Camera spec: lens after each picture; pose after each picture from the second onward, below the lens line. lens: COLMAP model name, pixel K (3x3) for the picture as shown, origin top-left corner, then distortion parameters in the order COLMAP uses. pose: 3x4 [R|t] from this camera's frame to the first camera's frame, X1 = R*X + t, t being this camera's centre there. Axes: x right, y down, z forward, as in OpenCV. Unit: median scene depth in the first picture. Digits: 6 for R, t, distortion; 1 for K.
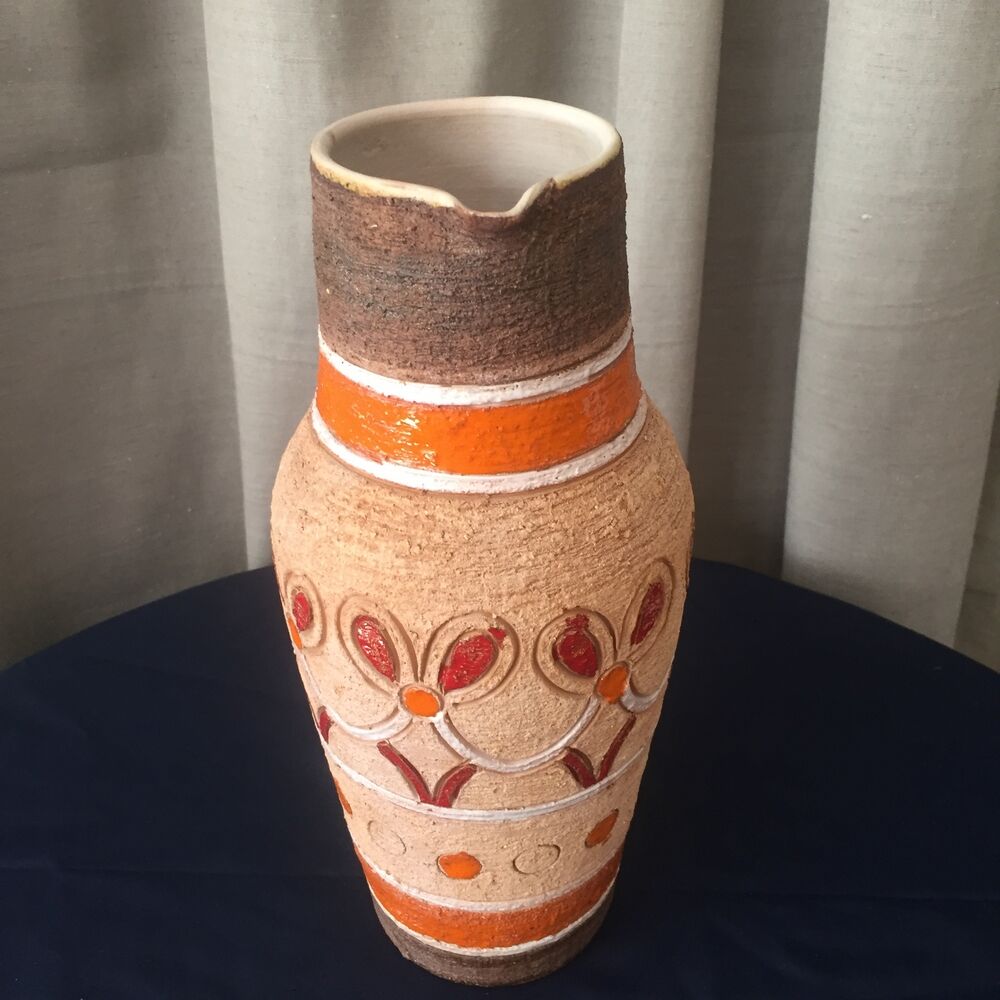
lens RADIAL K [[1199.9, 0, 520.8], [0, 1199.9, 462.8], [0, 0, 1]] dist [0.064104, -0.001981]
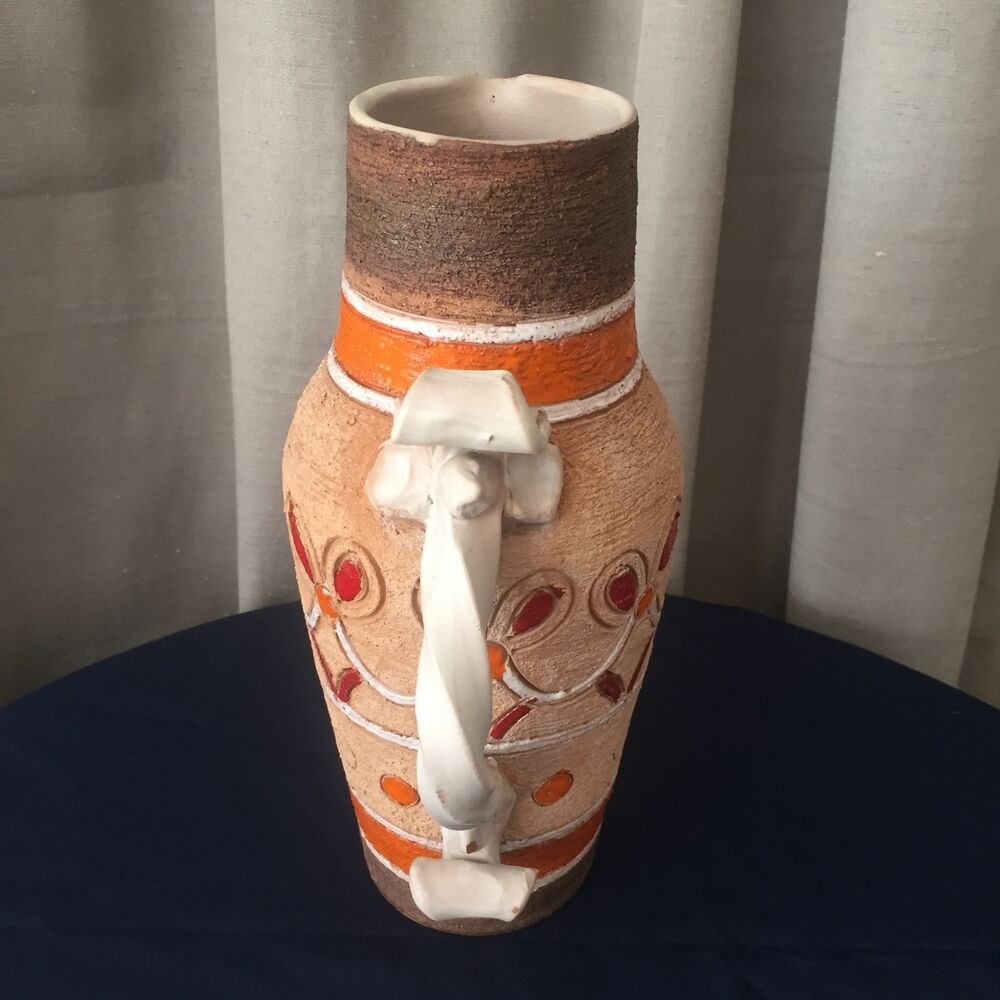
lens RADIAL K [[1199.9, 0, 520.8], [0, 1199.9, 462.8], [0, 0, 1]] dist [0.064104, -0.001981]
pose [[0.999286, 0.006411, 0.037235, -0.060163], [-0.004596, 0.998806, -0.048646, 0.023371], [-0.037502, 0.048440, 0.998122, 0.034823]]
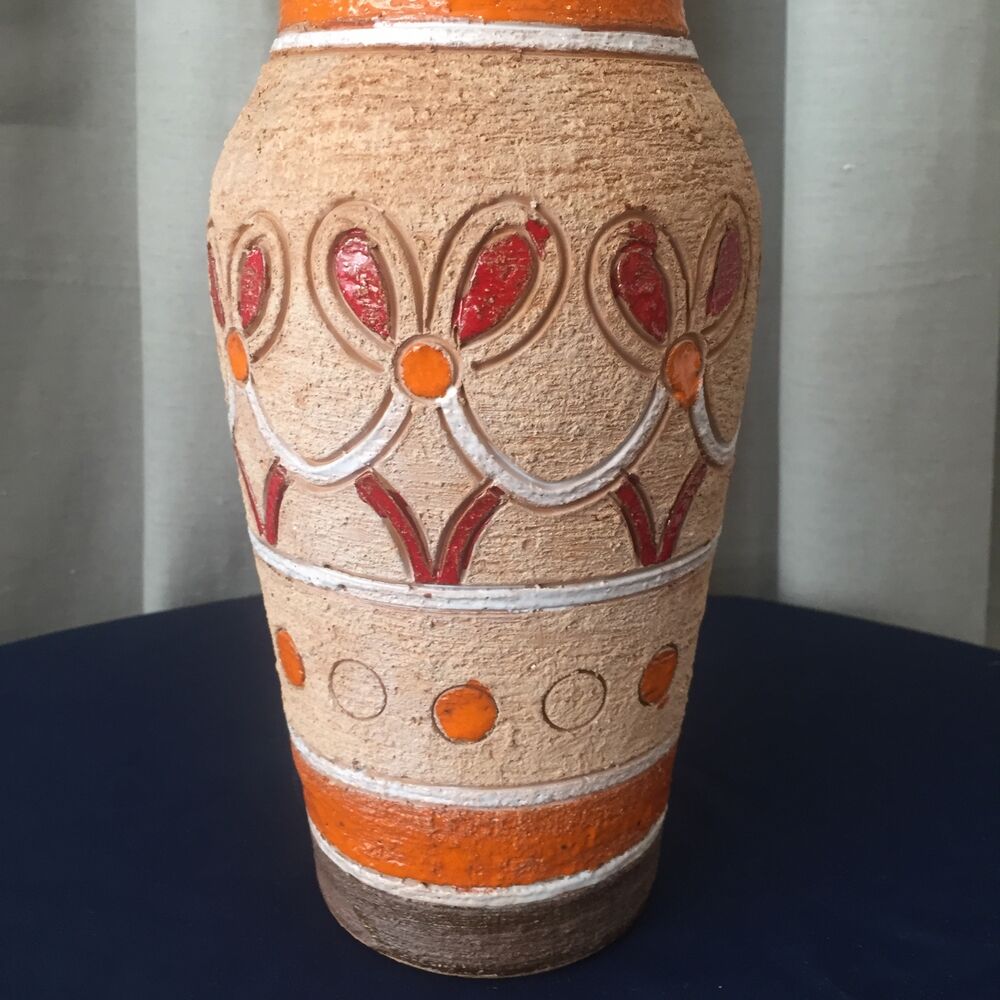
lens RADIAL K [[1155.9, 0, 503.7], [0, 1155.9, 551.9], [0, 0, 1]] dist [0.049801, -0.002037]
pose [[0.995290, -0.013058, 0.096062, -0.092346], [0.042255, 0.950243, -0.308632, 0.455627], [-0.087252, 0.311237, 0.946318, 0.343823]]
